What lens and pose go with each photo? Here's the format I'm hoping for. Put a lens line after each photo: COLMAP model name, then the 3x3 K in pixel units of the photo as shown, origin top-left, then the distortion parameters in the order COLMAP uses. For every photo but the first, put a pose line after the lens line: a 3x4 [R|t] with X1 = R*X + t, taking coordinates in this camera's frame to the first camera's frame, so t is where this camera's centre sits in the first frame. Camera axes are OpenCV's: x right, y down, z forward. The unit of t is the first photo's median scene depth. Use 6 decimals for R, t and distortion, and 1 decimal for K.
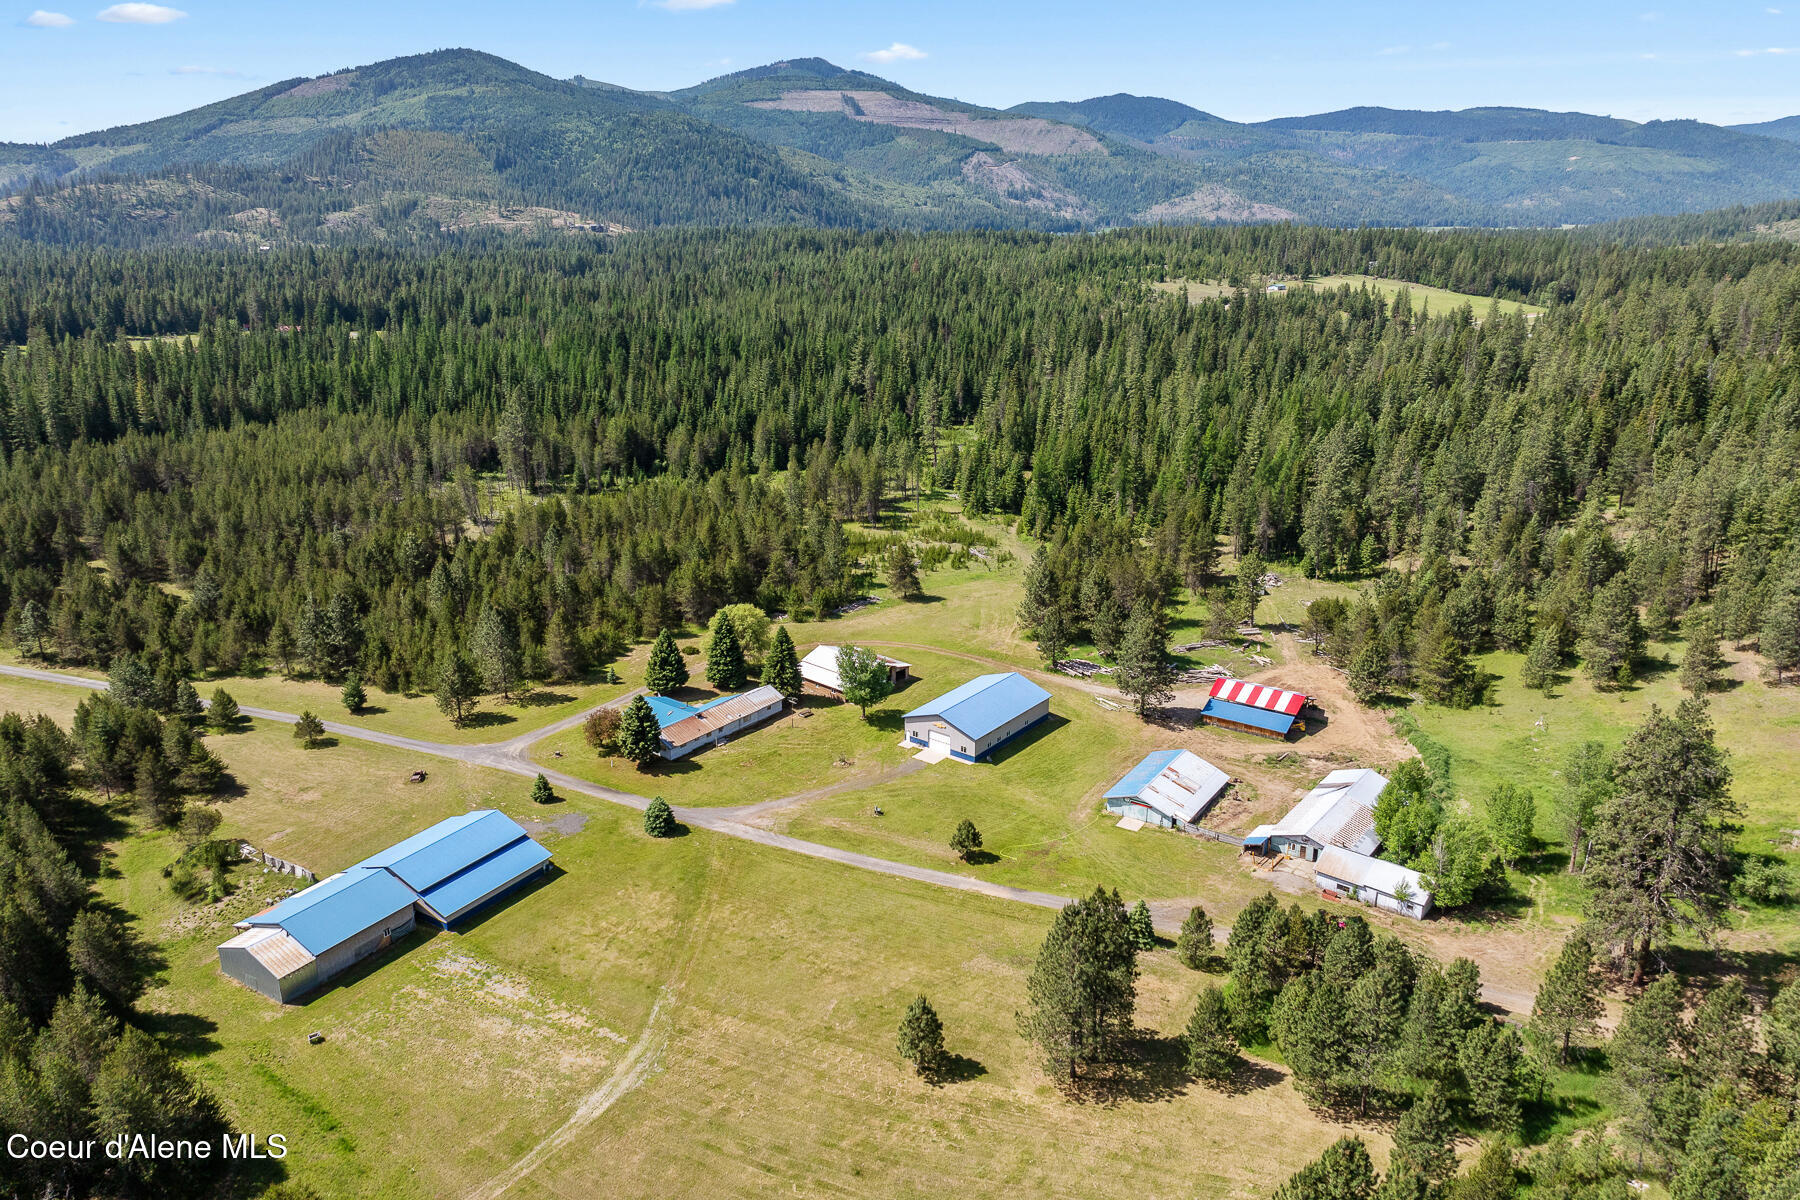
lens RADIAL K [[1260.7, 0, 908.7], [0, 1260.7, 593.1], [0, 0, 1]] dist [-0.032976, 0.021066]
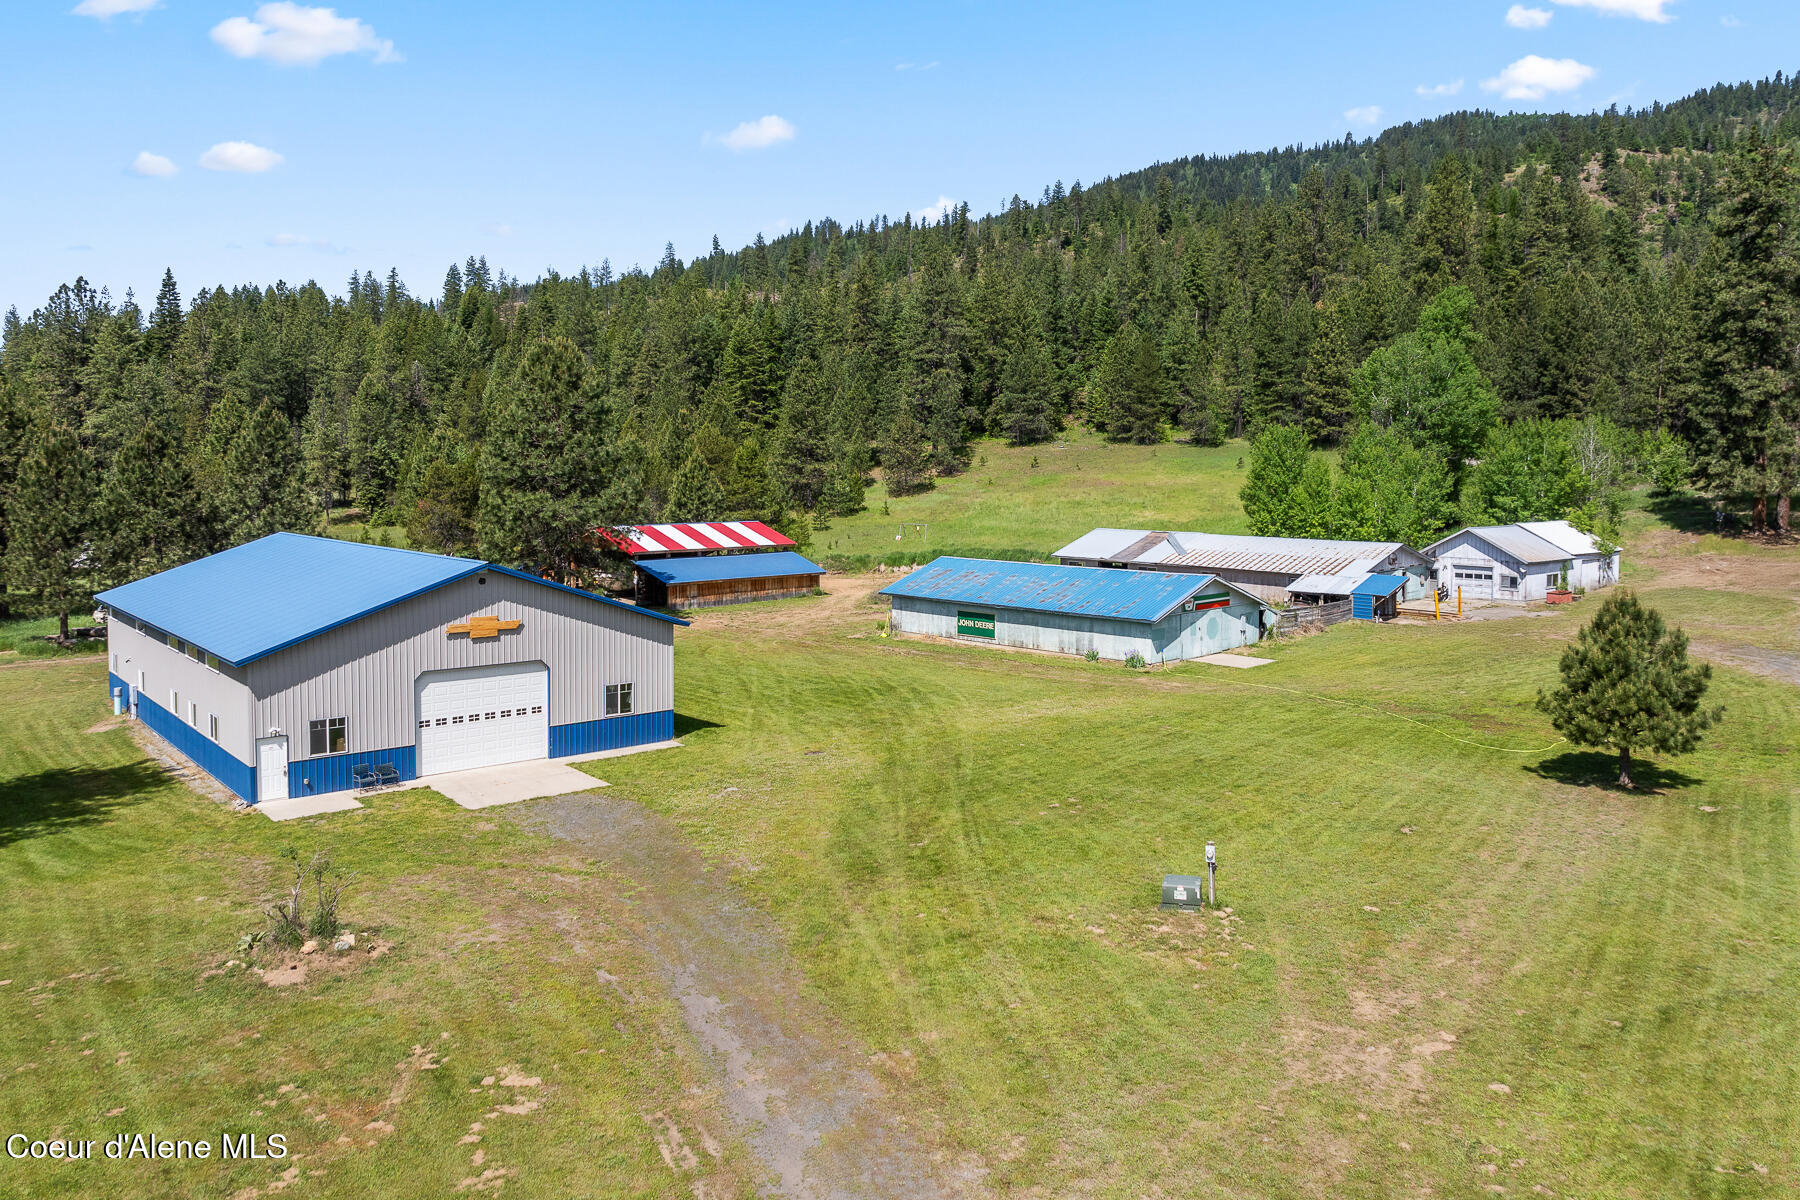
lens RADIAL K [[1260.7, 0, 906.1], [0, 1260.7, 519.6], [0, 0, 1]] dist [-0.032976, 0.021066]
pose [[0.187456, -0.039851, 0.981464, -0.016950], [0.296527, 0.954857, -0.017865, 0.012011], [-0.936446, 0.294379, 0.190811, 0.095945]]
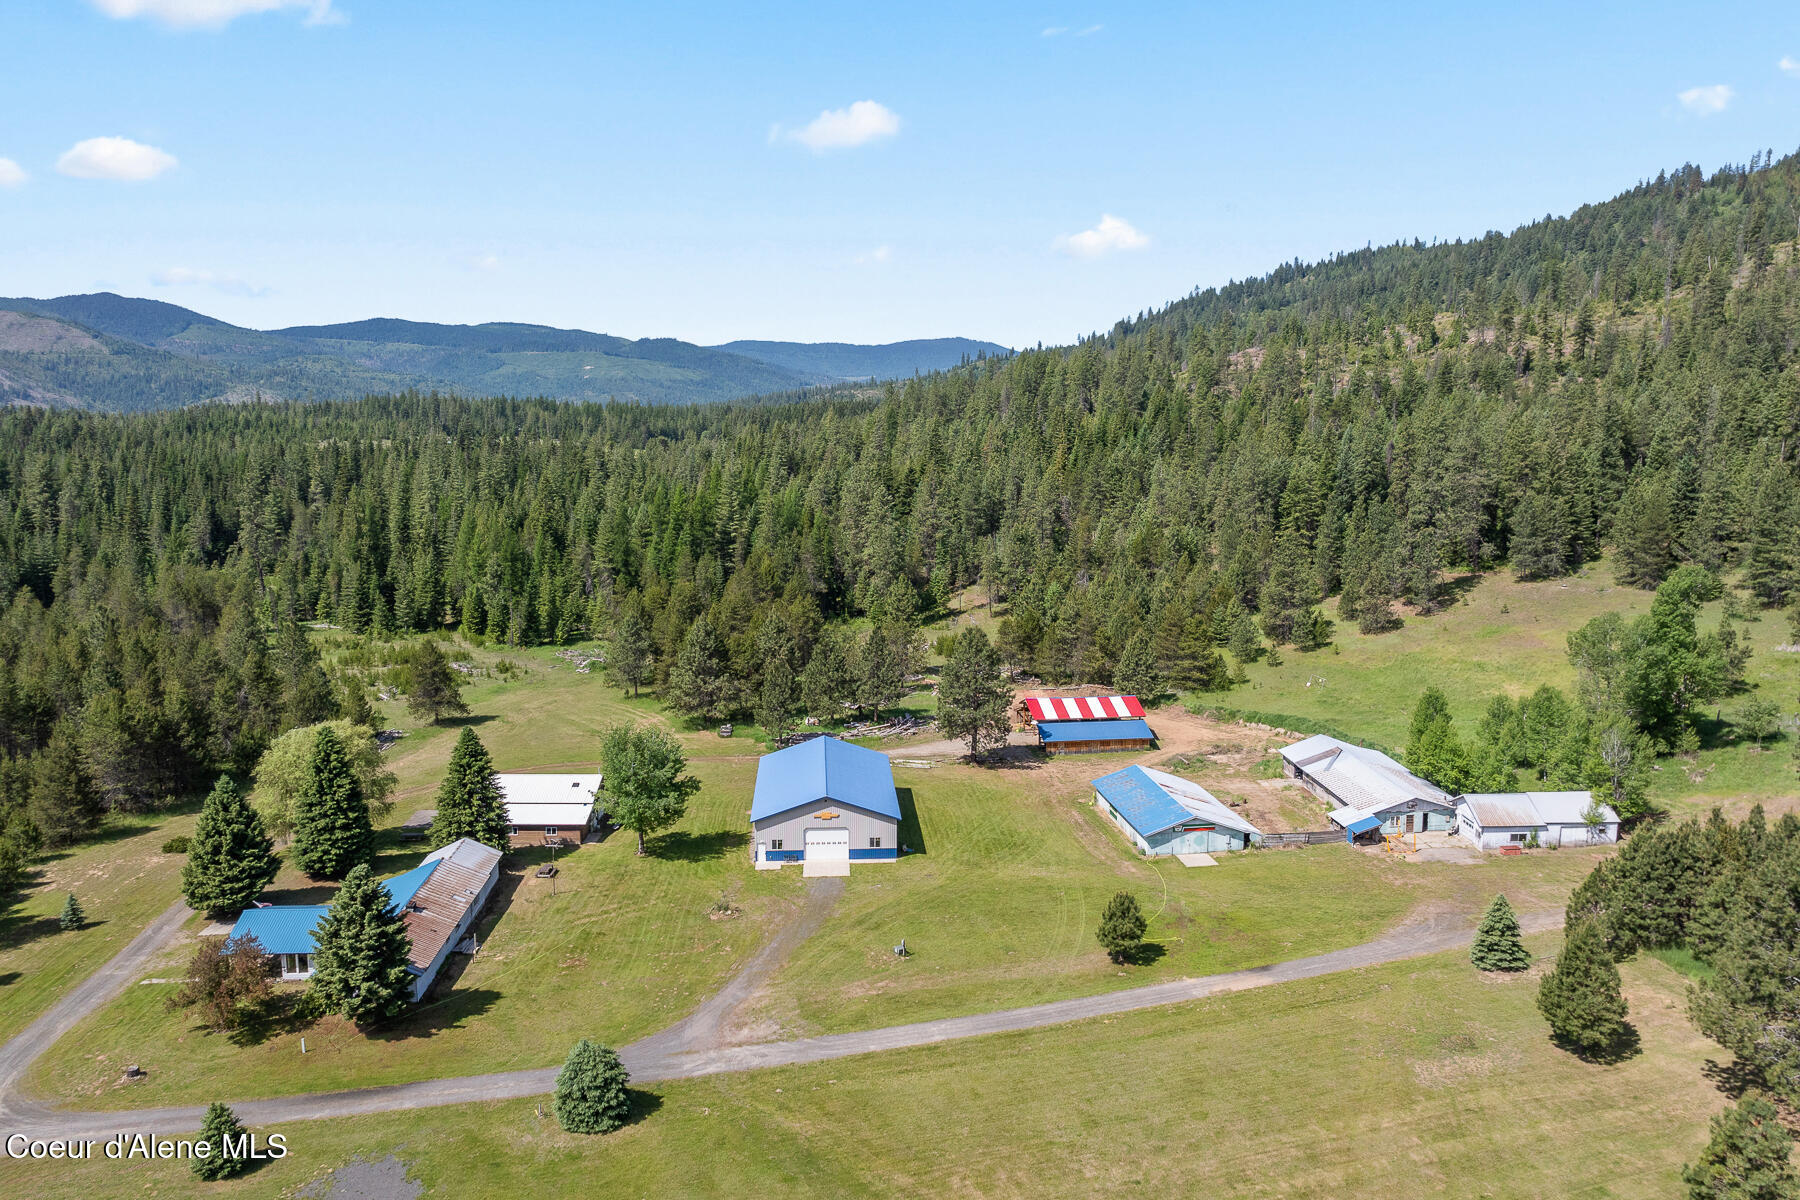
lens RADIAL K [[1260.7, 0, 911.8], [0, 1260.7, 597.4], [0, 0, 1]] dist [-0.032976, 0.021066]
pose [[0.742584, -0.099103, 0.662380, -0.036510], [0.203817, 0.975523, -0.082542, 0.006474], [-0.637987, 0.196298, 0.744607, 0.053187]]
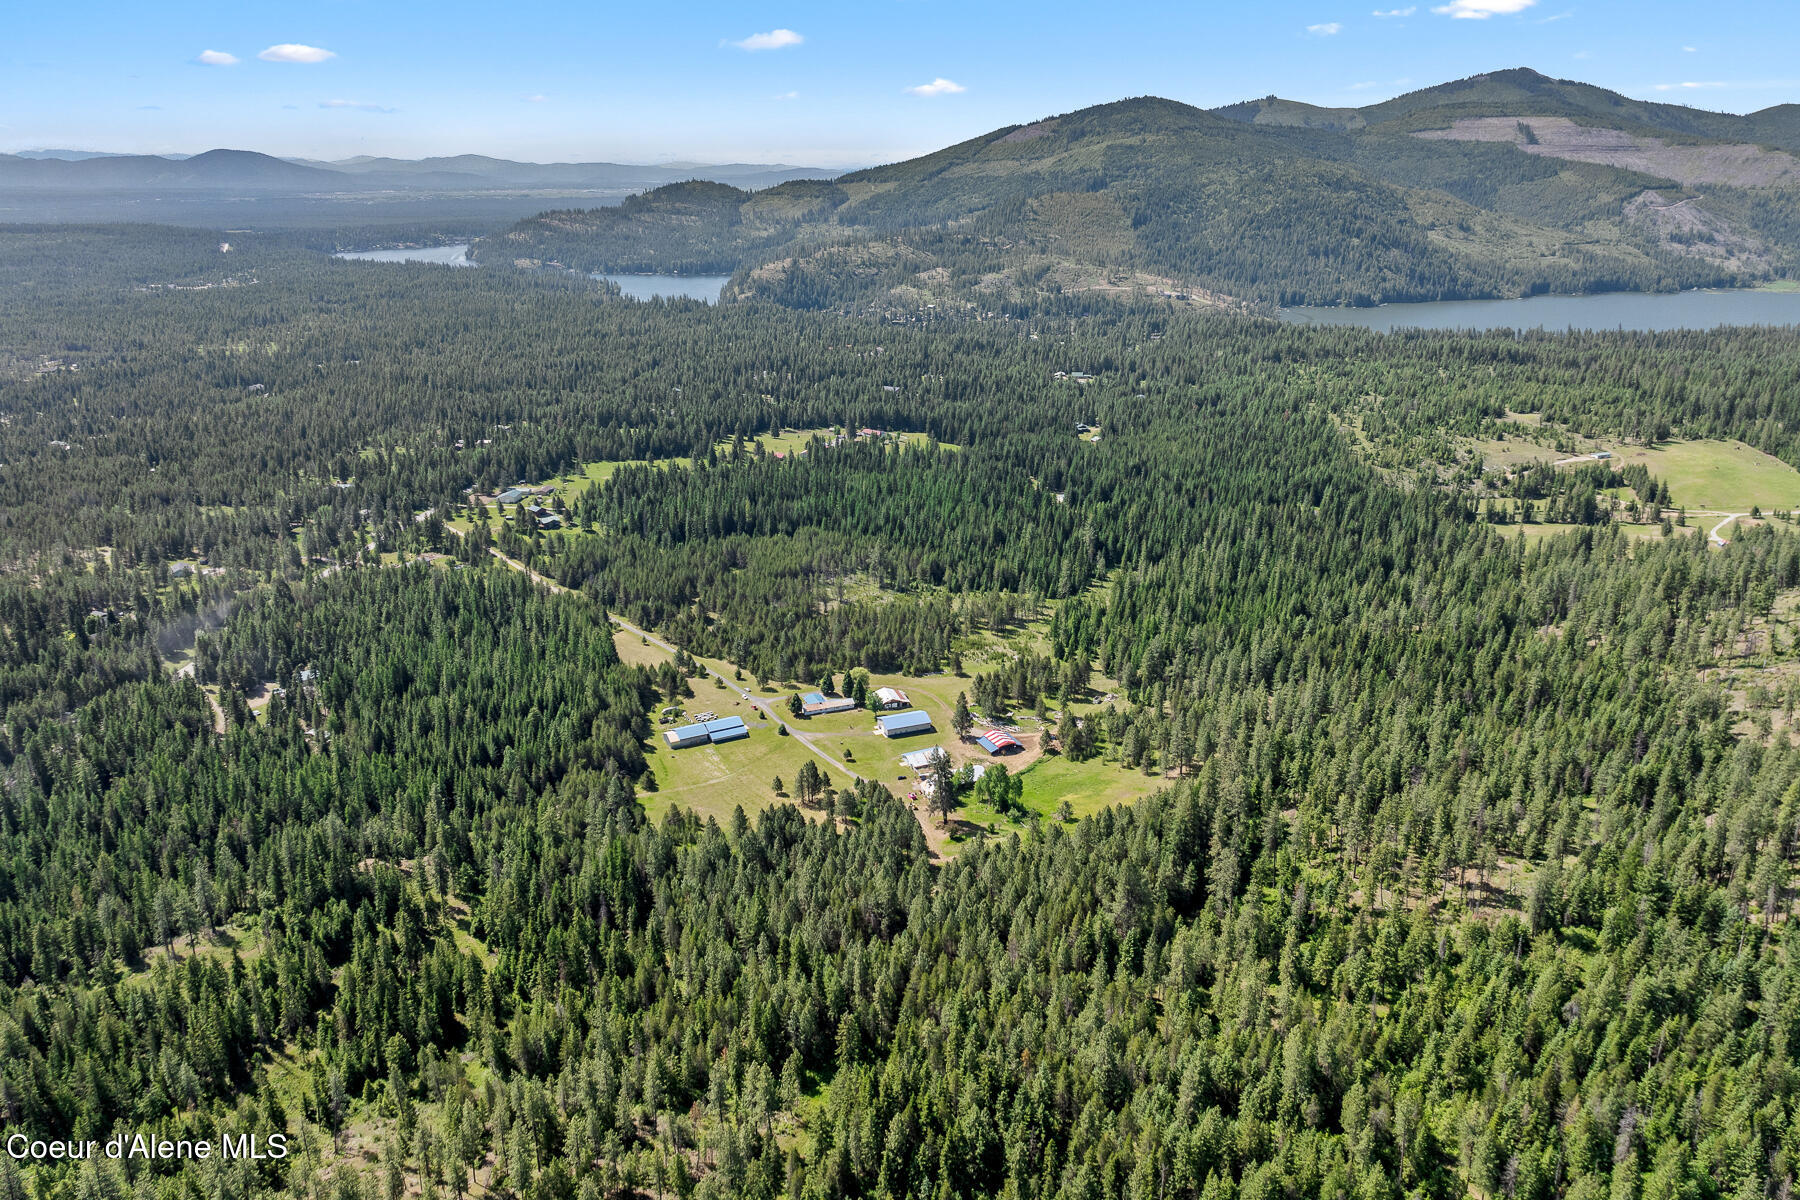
lens RADIAL K [[1260.7, 0, 903.2], [0, 1260.7, 591.9], [0, 0, 1]] dist [-0.032976, 0.021066]
pose [[0.854323, 0.160890, -0.494212, 0.159335], [-0.150558, 0.986720, 0.060962, -0.041600], [0.497457, 0.022326, 0.867201, -0.168226]]
